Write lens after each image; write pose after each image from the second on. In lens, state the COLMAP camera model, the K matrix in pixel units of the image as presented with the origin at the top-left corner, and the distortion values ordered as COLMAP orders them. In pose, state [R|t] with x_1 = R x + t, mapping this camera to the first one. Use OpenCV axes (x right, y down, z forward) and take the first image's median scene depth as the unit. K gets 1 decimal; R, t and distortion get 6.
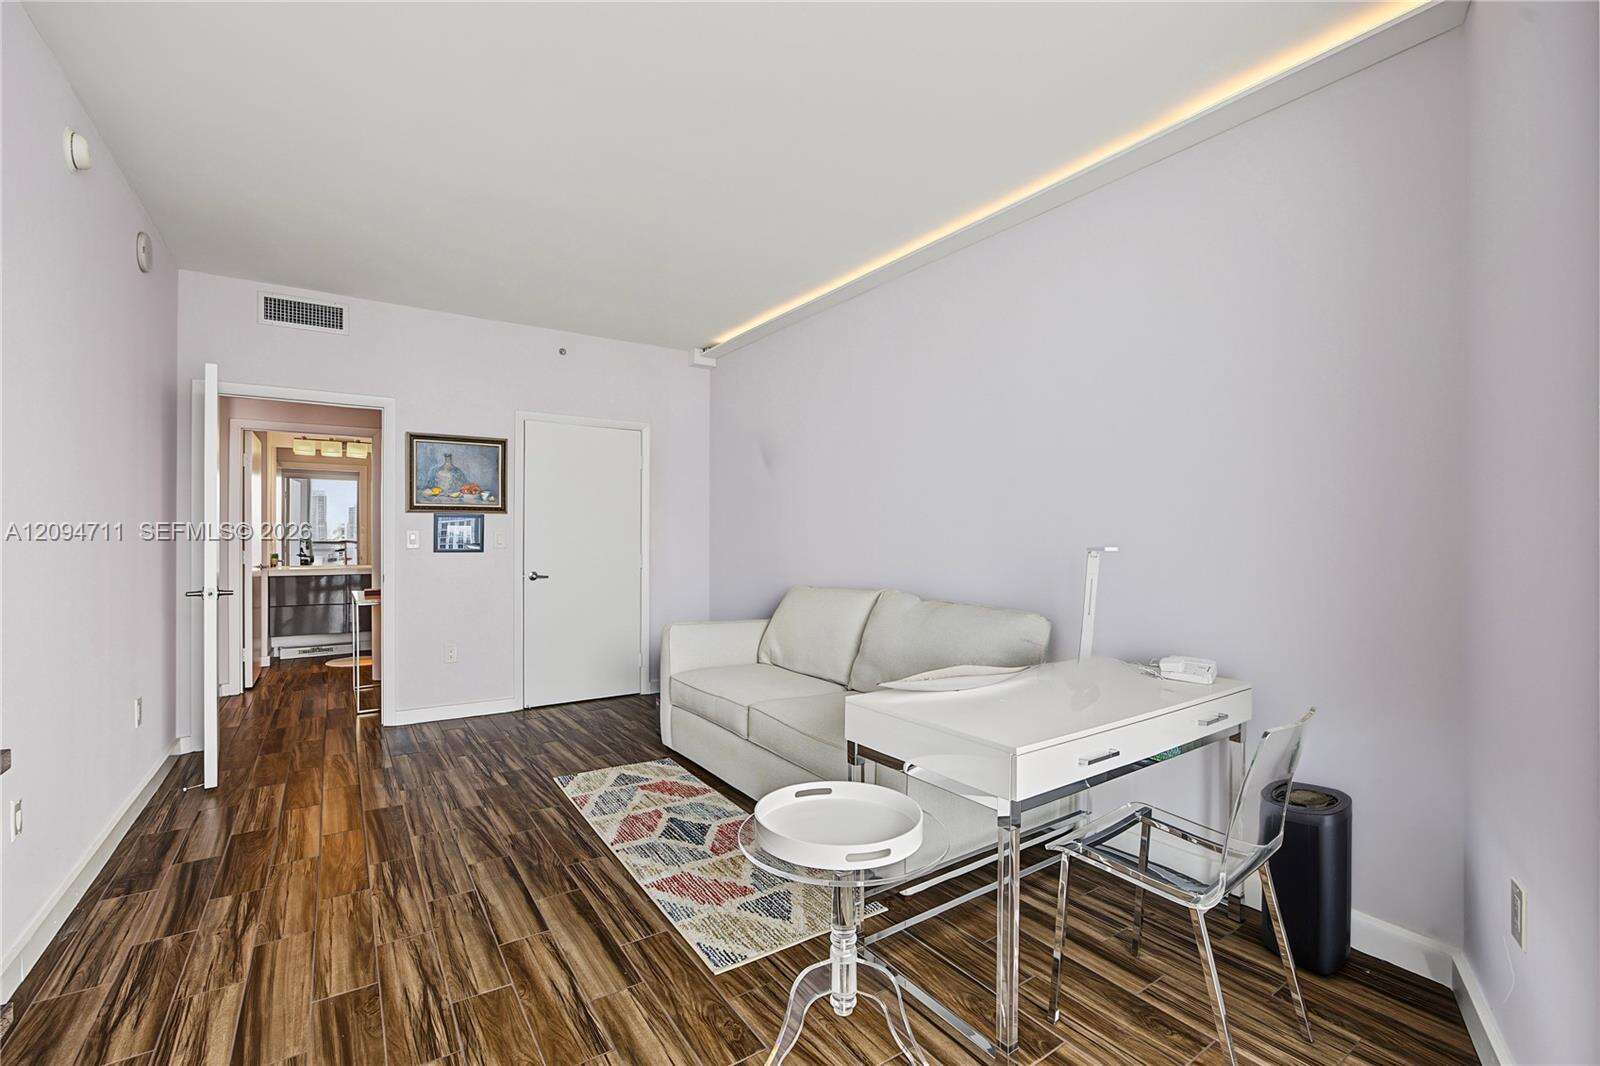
lens RADIAL K [[688.2, 0, 799.2], [0, 688.2, 533.4], [0, 0, 1]] dist [0.001002, 0.000128]
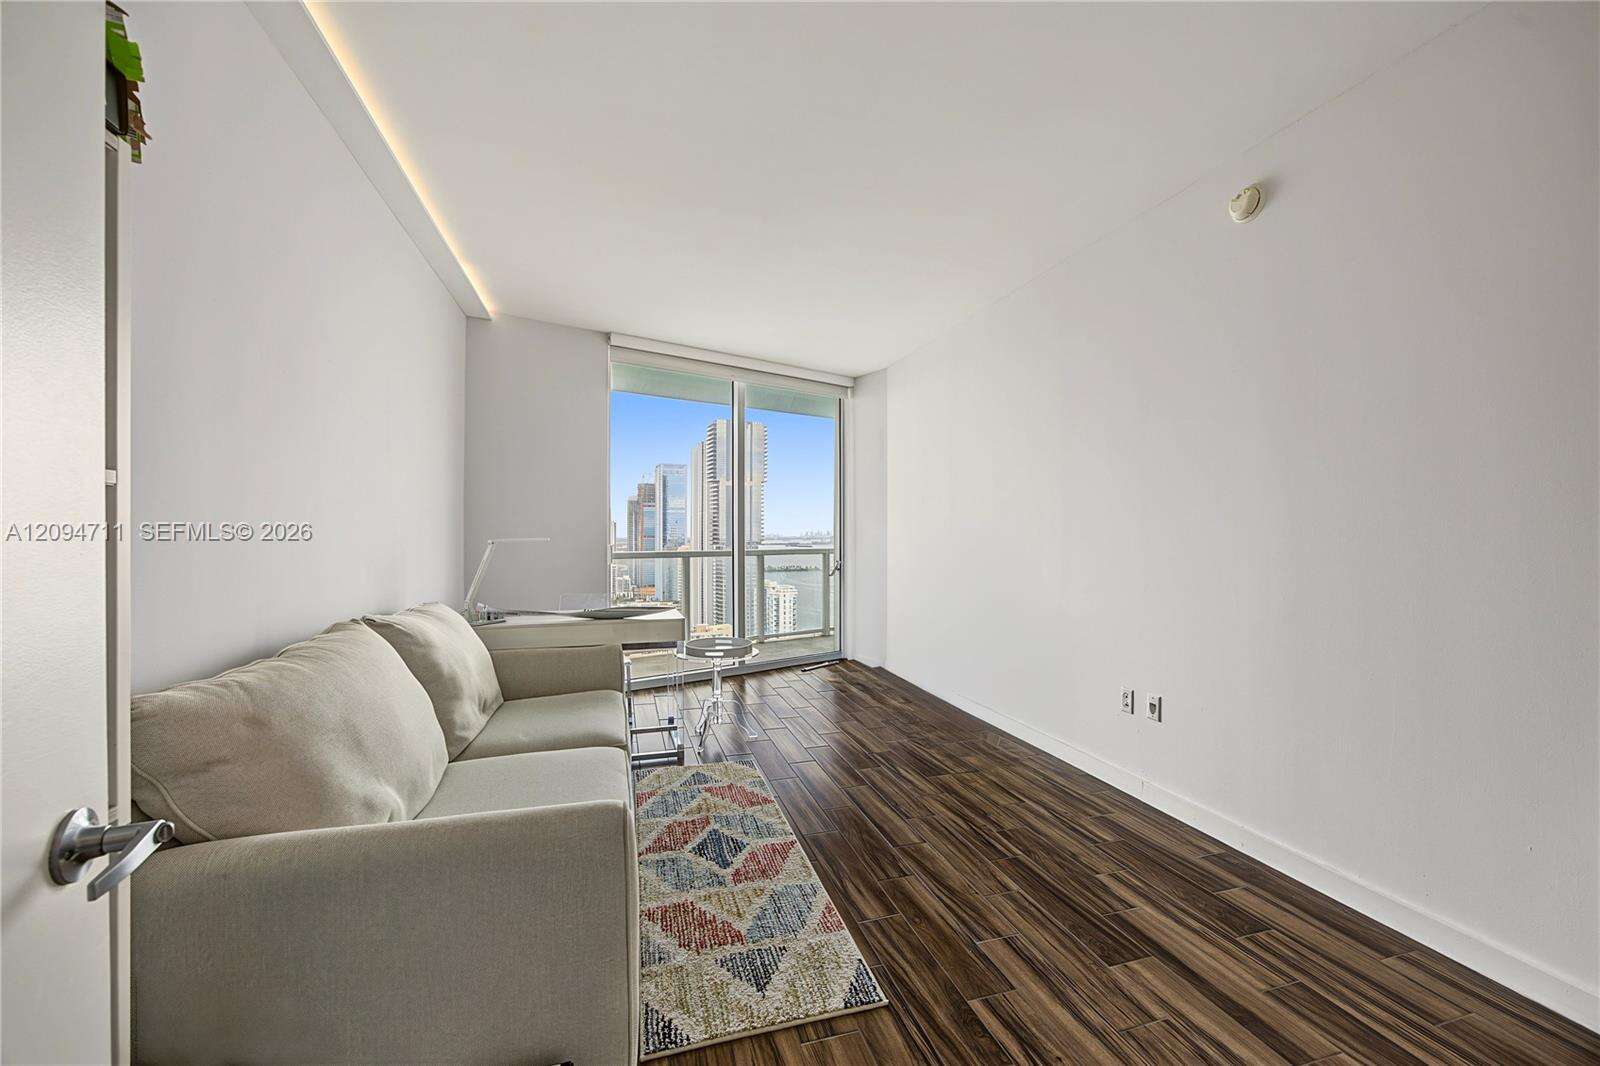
lens RADIAL K [[631.8, 0, 806.4], [0, 631.8, 536.0], [0, 0, 1]] dist [0.000546, 0.000078]
pose [[-0.954386, -0.005041, 0.298534, -0.530911], [-0.005273, 0.999986, 0.000029, 0.009003], [-0.298530, -0.001546, -0.954399, 1.780460]]
